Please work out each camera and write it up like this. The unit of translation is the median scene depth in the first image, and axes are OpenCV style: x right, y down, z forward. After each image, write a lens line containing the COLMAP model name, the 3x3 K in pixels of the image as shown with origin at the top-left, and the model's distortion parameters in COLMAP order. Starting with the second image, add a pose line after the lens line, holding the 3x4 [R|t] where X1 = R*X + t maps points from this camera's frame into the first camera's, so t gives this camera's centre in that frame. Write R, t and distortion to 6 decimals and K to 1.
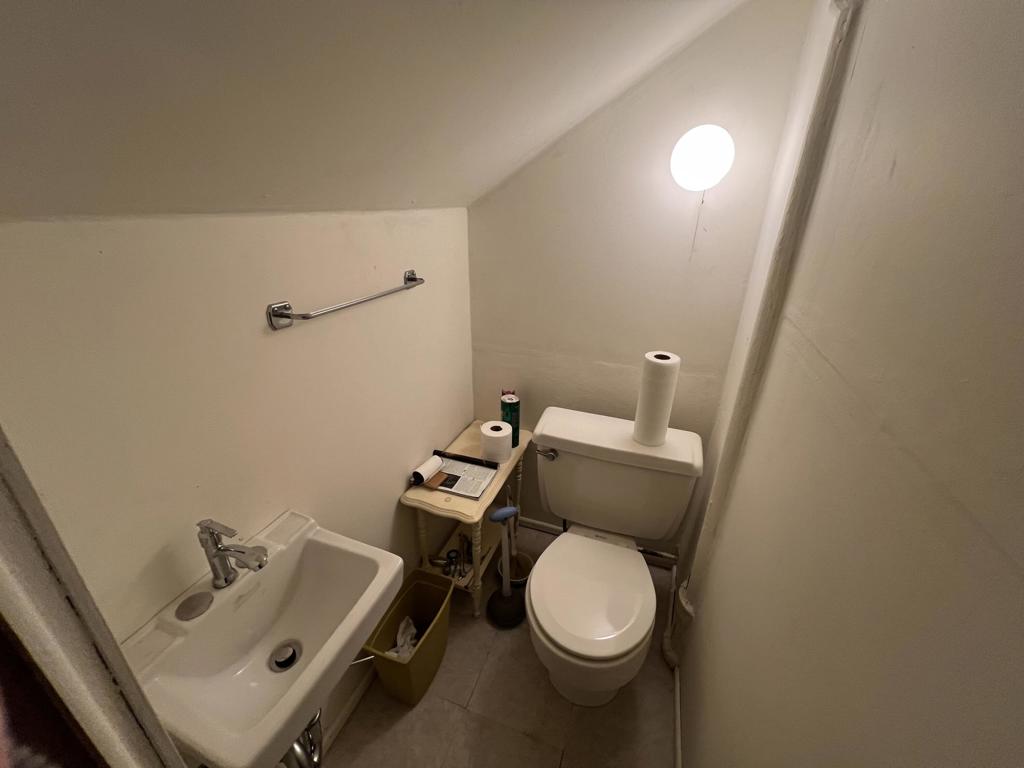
lens RADIAL K [[409.6, 0, 512.4], [0, 409.6, 381.5], [0, 0, 1]] dist [-0.001505, 0.000510]
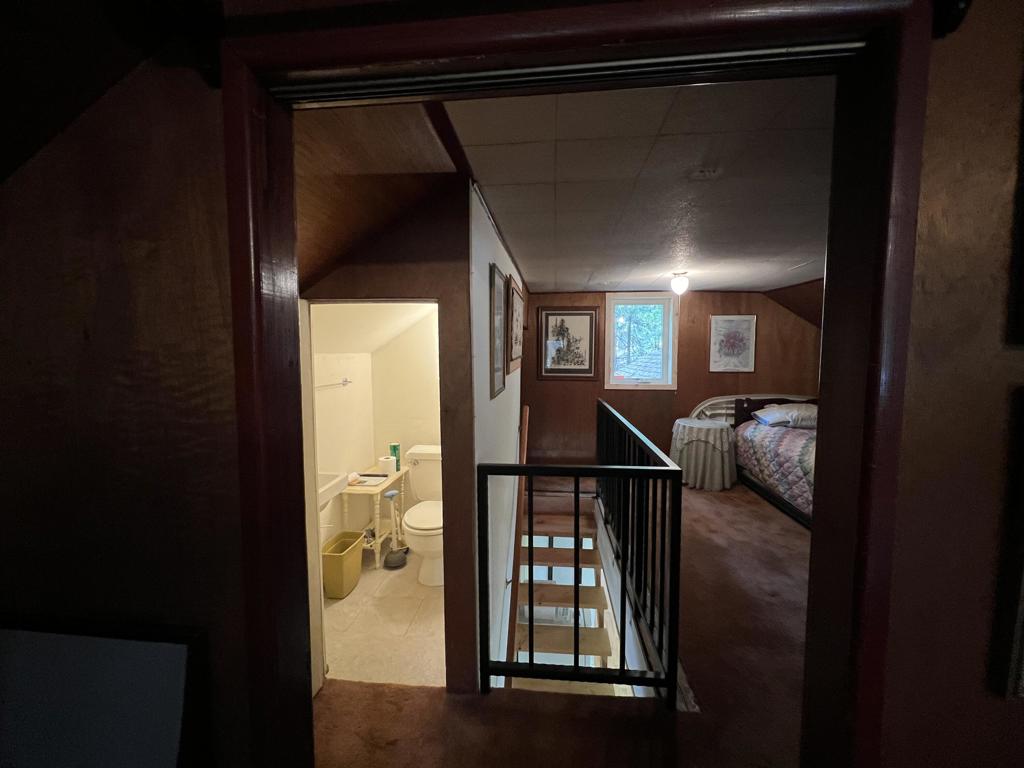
lens RADIAL K [[409.6, 0, 512.4], [0, 409.6, 381.5], [0, 0, 1]] dist [-0.001505, 0.000510]
pose [[0.968510, -0.036165, 0.246335, 0.074800], [0.117598, 0.938522, -0.324573, 0.501888], [-0.219453, 0.343321, 0.913220, -1.078126]]
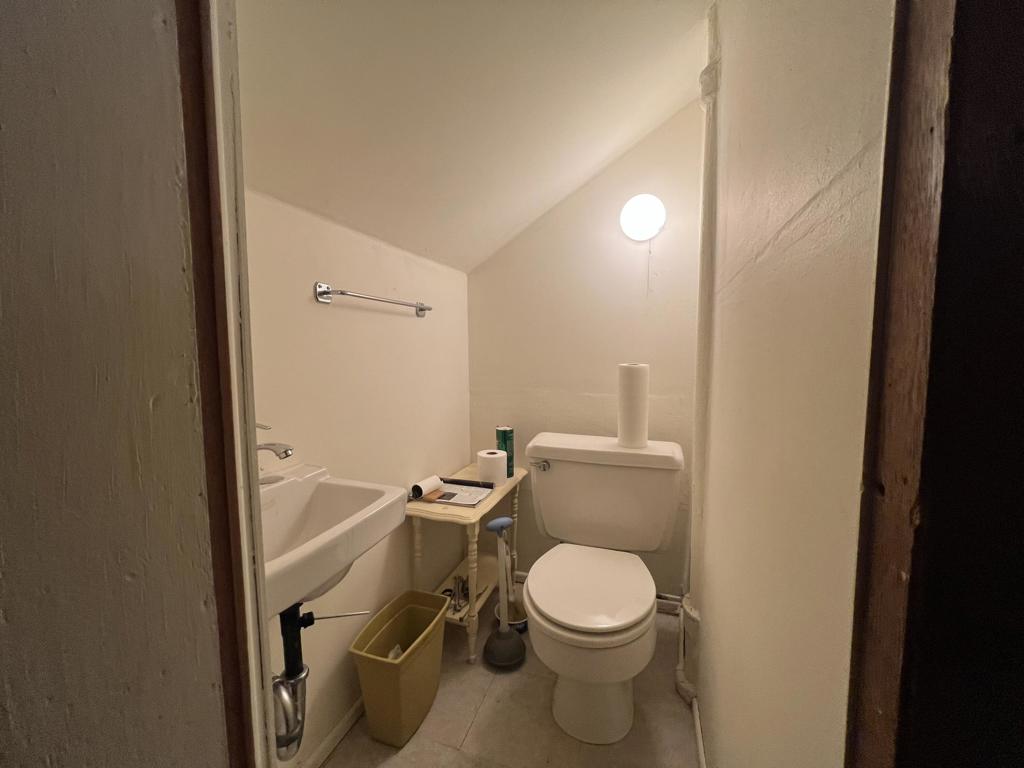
lens RADIAL K [[409.6, 0, 512.4], [0, 409.6, 381.5], [0, 0, 1]] dist [-0.001505, 0.000510]
pose [[0.999691, -0.020591, 0.013922, 0.003211], [0.024011, 0.944795, -0.326782, 0.308259], [-0.006425, 0.327016, 0.944997, -0.075065]]
